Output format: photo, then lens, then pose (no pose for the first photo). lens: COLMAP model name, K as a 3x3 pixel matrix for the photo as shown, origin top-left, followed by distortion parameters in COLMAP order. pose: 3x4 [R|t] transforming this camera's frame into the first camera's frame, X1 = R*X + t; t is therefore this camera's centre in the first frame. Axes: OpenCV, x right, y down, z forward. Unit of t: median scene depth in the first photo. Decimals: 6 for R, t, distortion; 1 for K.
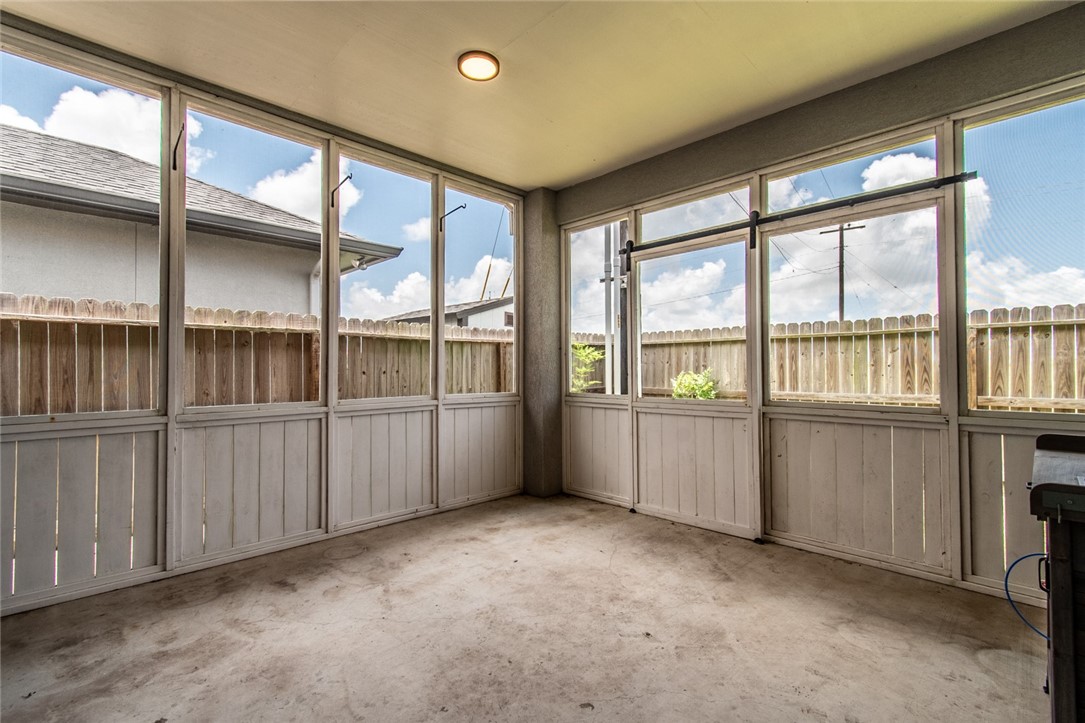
lens RADIAL K [[483.8, 0, 538.5], [0, 483.8, 364.3], [0, 0, 1]] dist [0.003844, -0.001134]
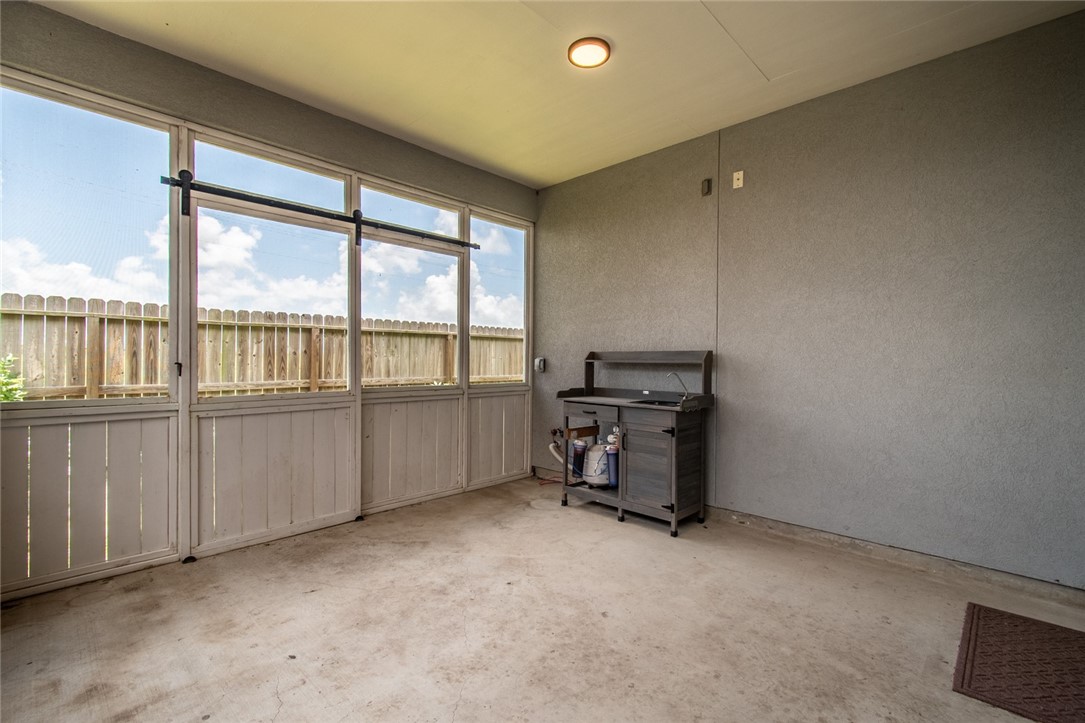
lens RADIAL K [[483.8, 0, 538.6], [0, 483.8, 361.4], [0, 0, 1]] dist [0.003844, -0.001134]
pose [[-0.016247, 0.000995, 0.999868, -0.610532], [-0.017886, 0.999839, -0.001286, 0.009418], [-0.999708, -0.017905, -0.016227, 0.607697]]
